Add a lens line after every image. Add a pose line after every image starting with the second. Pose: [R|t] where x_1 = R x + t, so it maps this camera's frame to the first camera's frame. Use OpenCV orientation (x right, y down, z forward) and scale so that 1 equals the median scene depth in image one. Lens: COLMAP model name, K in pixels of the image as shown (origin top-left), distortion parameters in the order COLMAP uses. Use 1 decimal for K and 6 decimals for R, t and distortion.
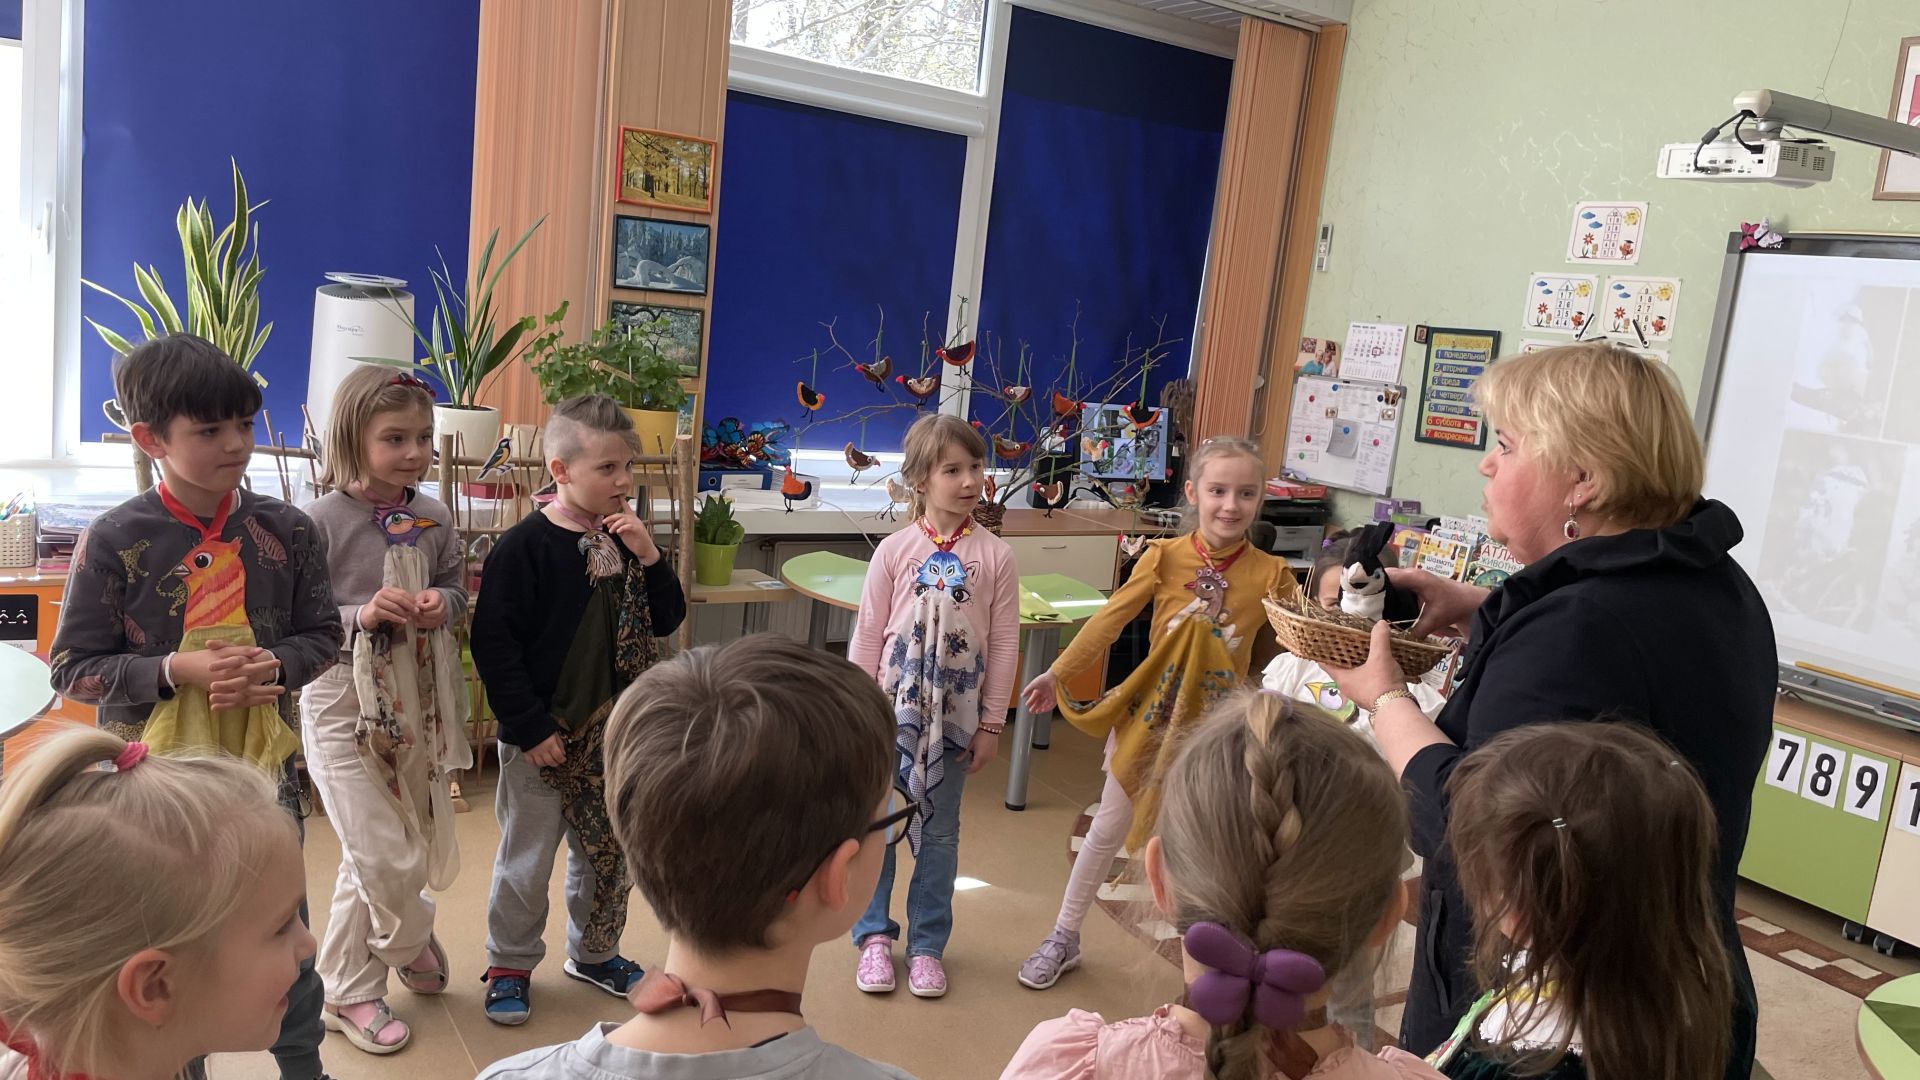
lens RADIAL K [[1464.2, 0, 972.4], [0, 1464.2, 539.8], [0, 0, 1]] dist [0.093062, -0.126563]
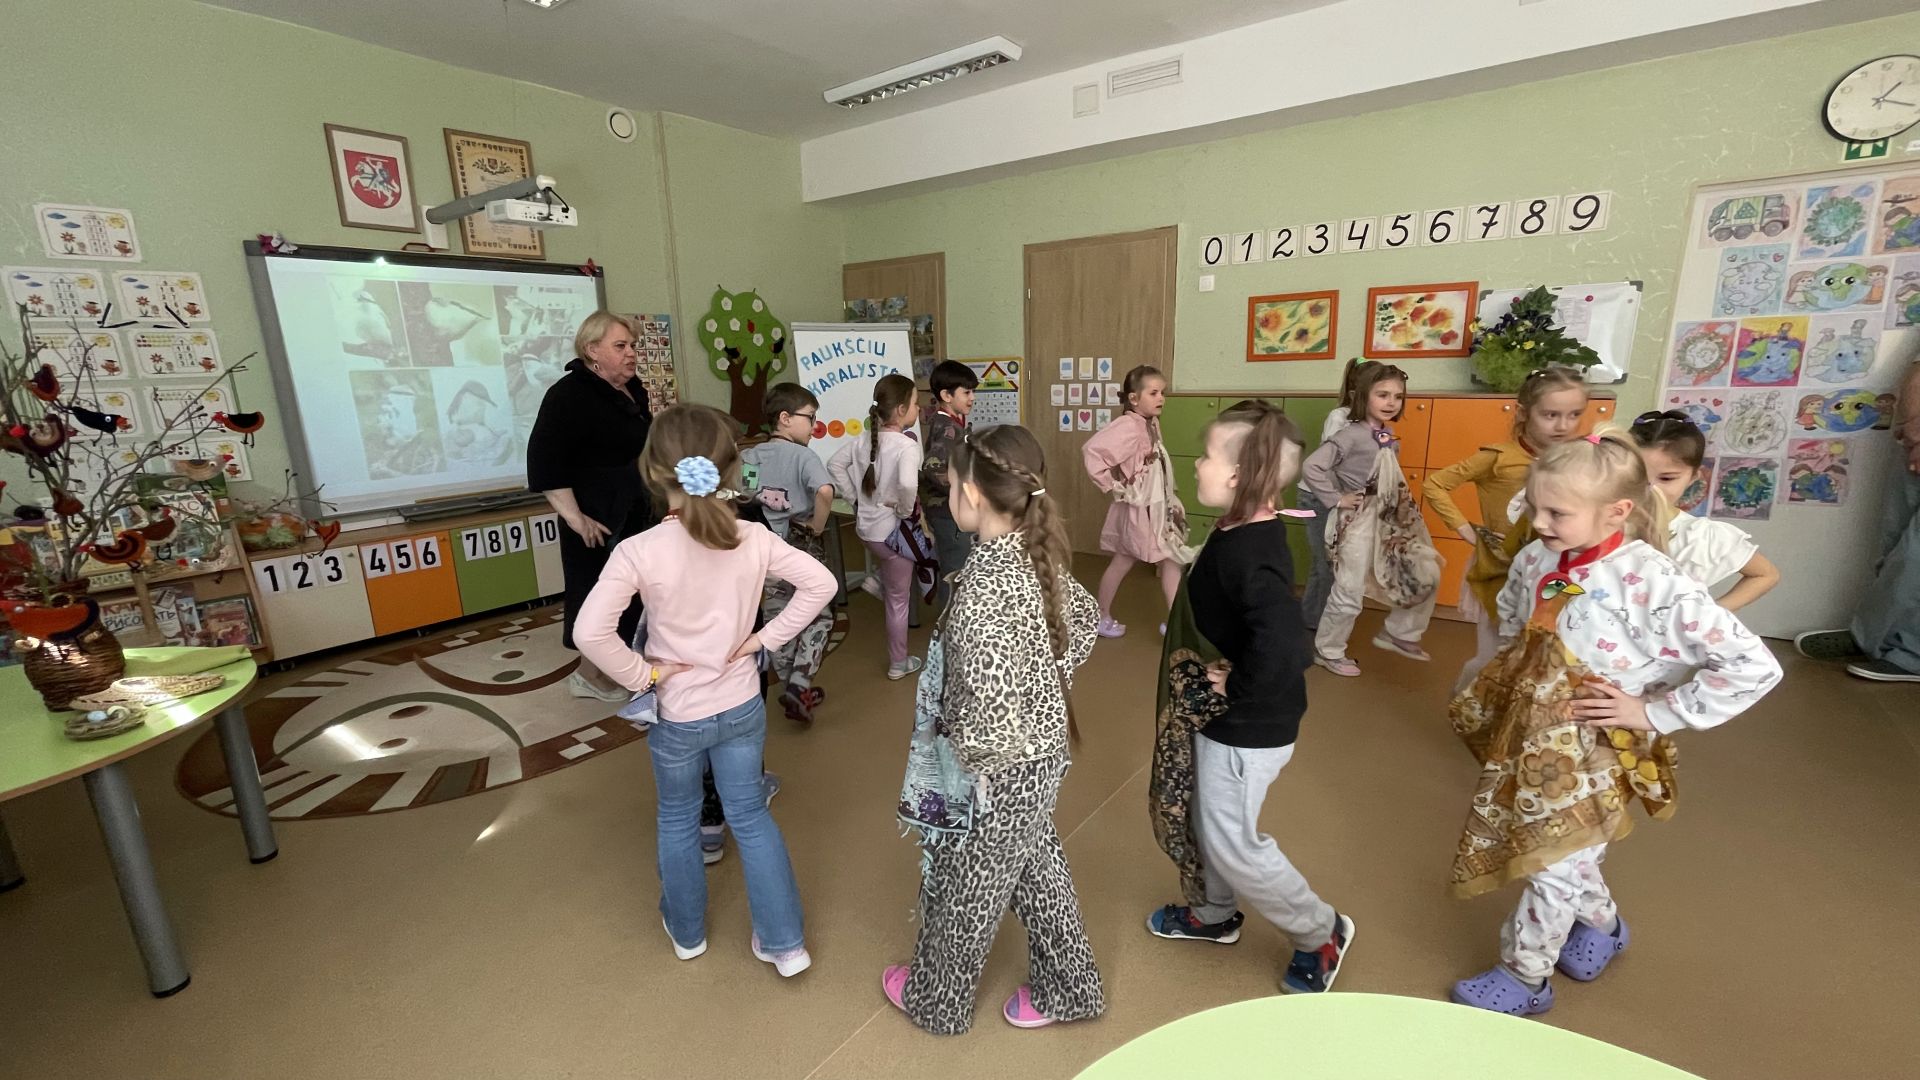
lens RADIAL K [[778.7, 0, 953.9], [0, 778.7, 536.0], [0, 0, 1]] dist [-0.000471, 0.000480]
pose [[-0.333005, -0.306014, 0.891887, -0.472402], [0.150111, 0.916605, 0.370542, -0.120079], [-0.930900, 0.257274, -0.259298, 0.624607]]
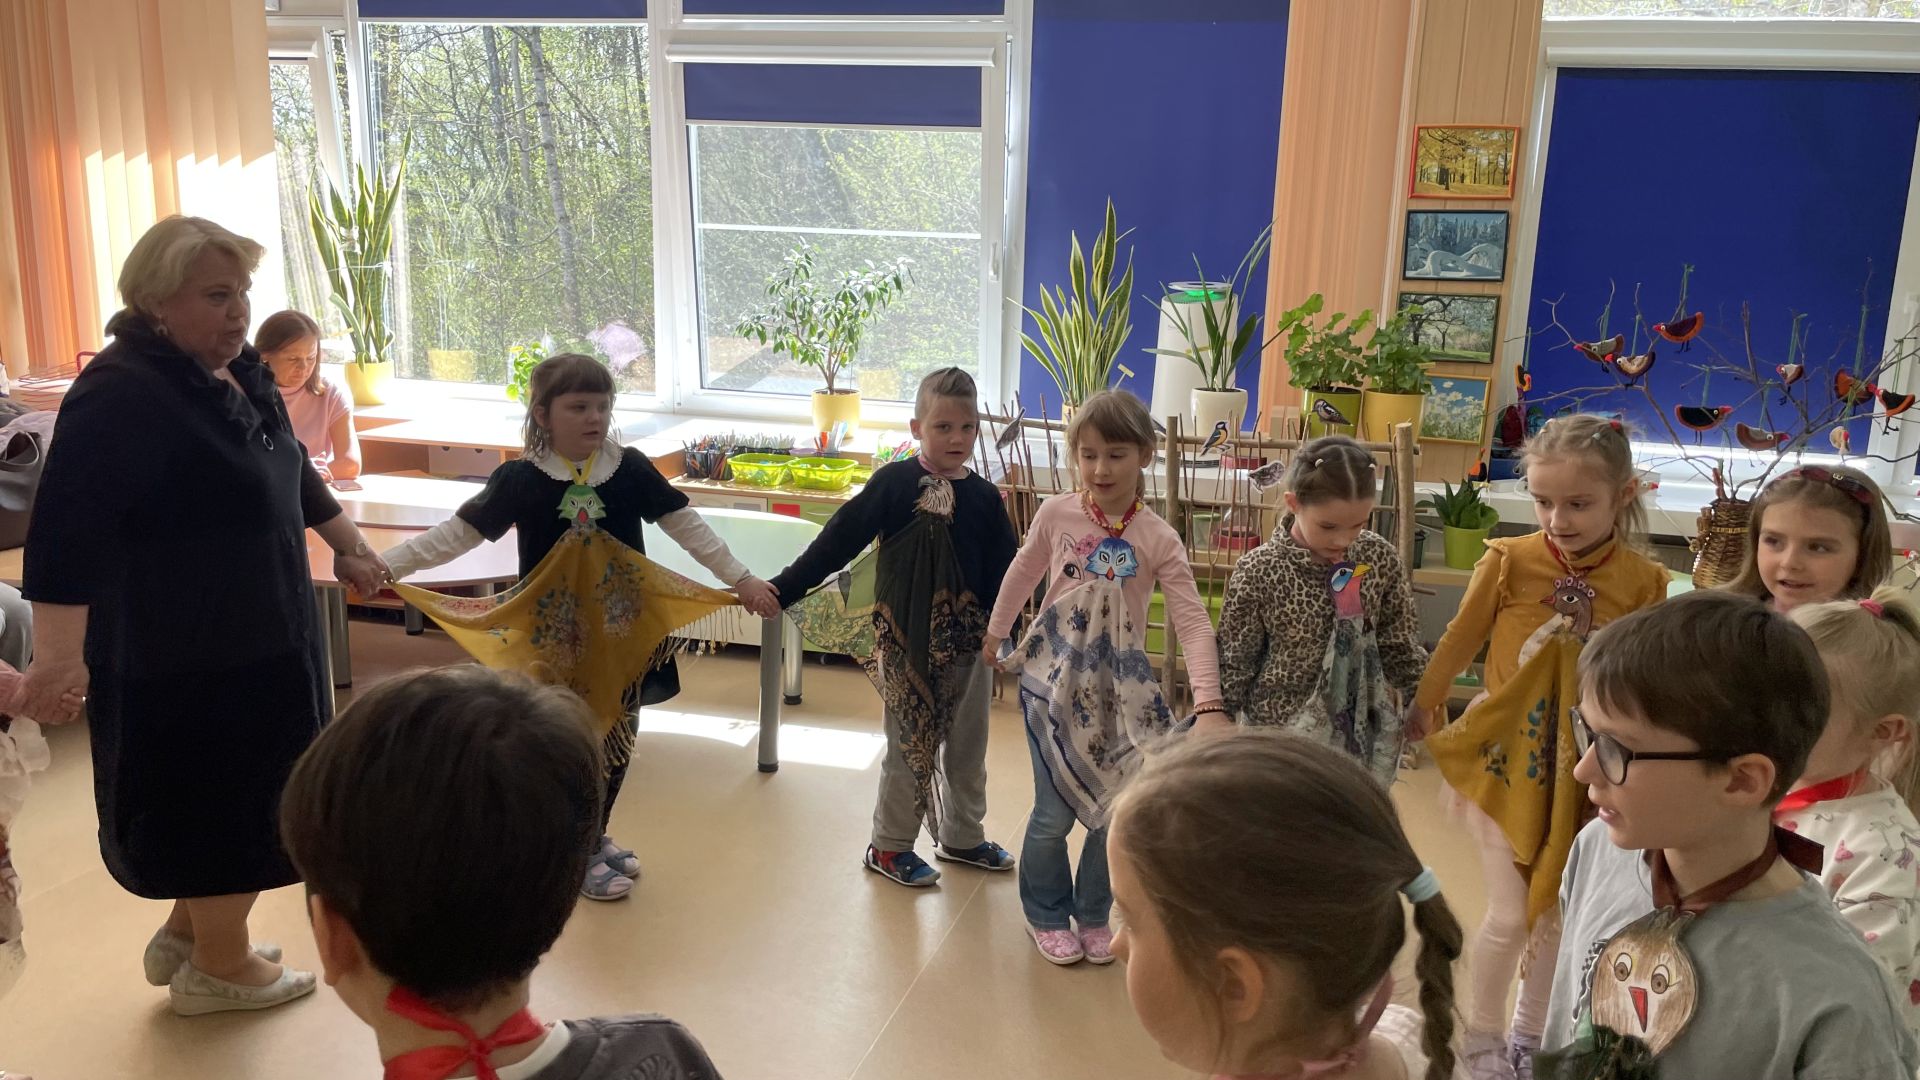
lens RADIAL K [[1464.2, 0, 960.8], [0, 1464.2, 534.8], [0, 0, 1]] dist [0.093062, -0.126563]
pose [[0.652970, 0.075267, -0.753635, 0.354247], [-0.087092, 0.995911, 0.024005, 0.012913], [0.752360, 0.049962, 0.656855, 0.074803]]
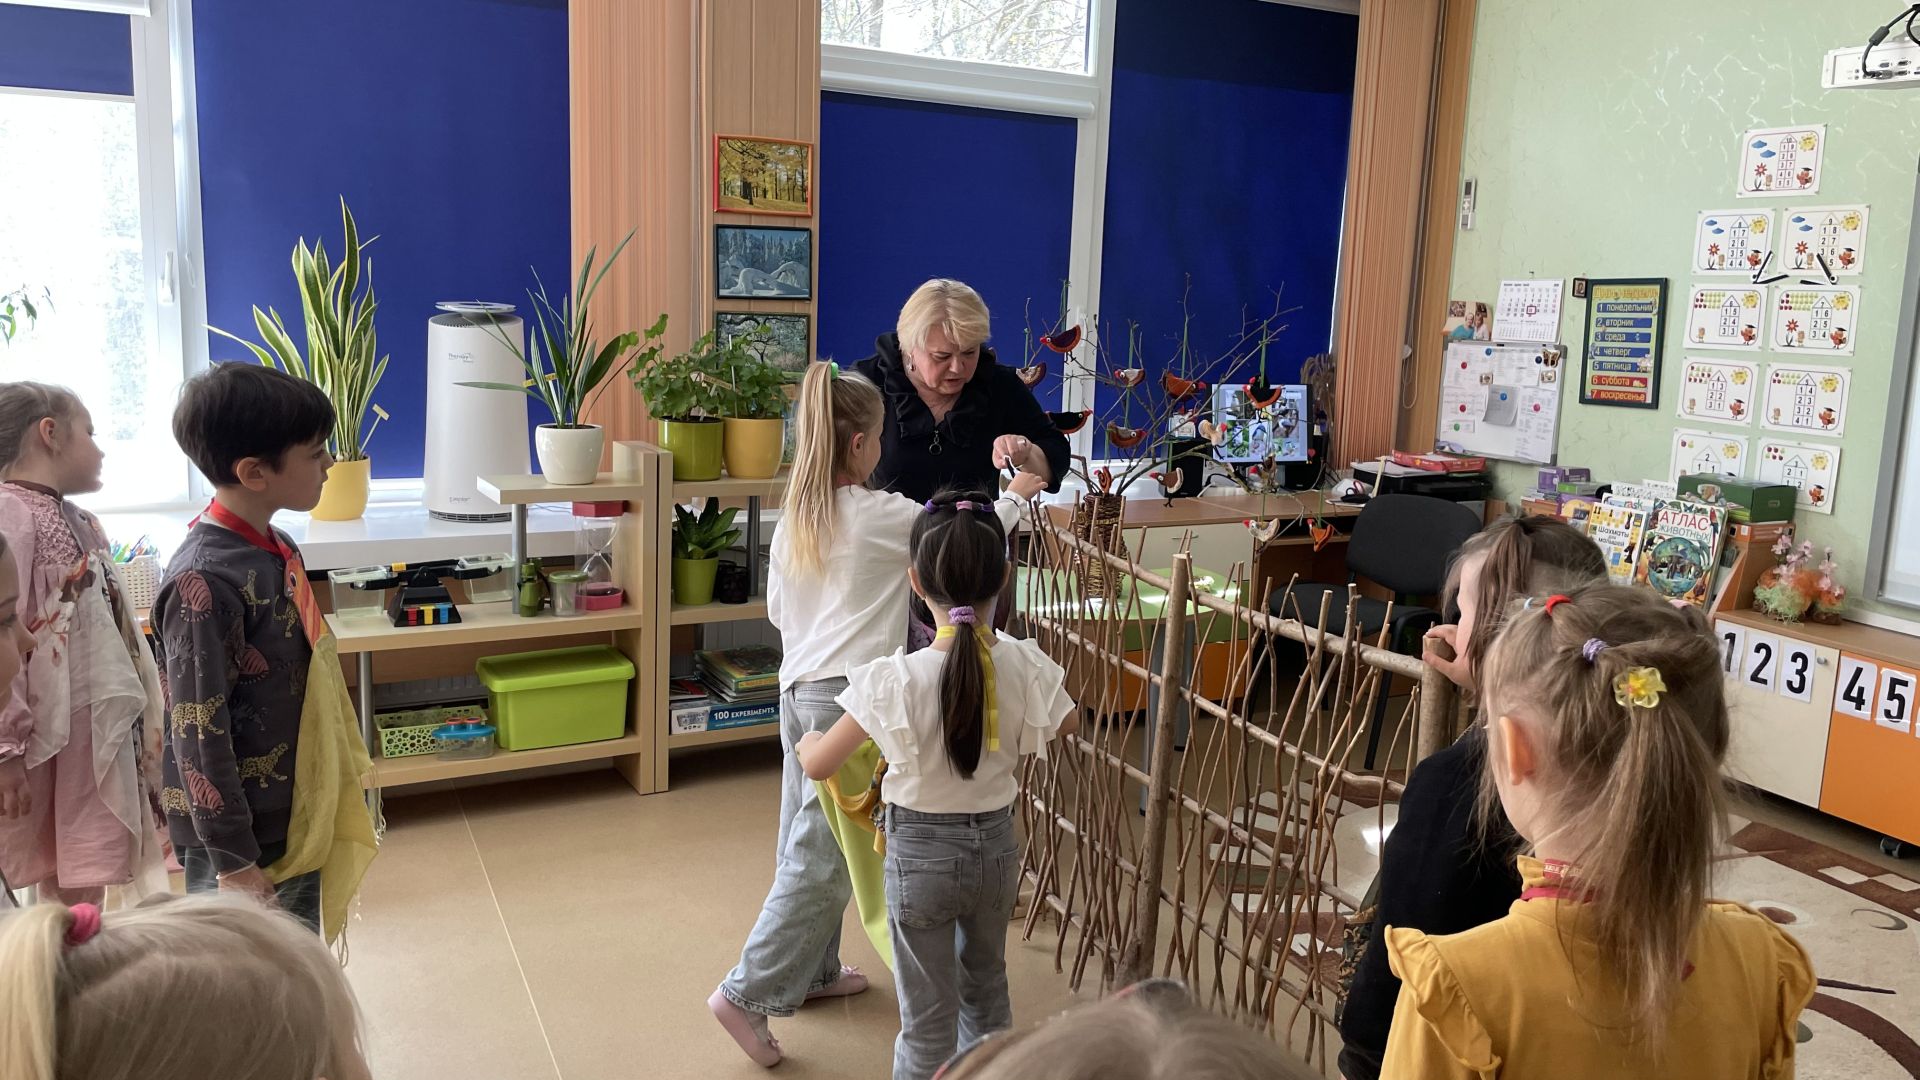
lens RADIAL K [[1464.2, 0, 969.8], [0, 1464.2, 521.9], [0, 0, 1]] dist [0.093062, -0.126563]
pose [[0.991509, -0.052174, -0.119109, 0.034176], [0.050637, 0.998591, -0.015897, 0.003236], [0.119770, 0.009730, 0.992754, 0.040368]]
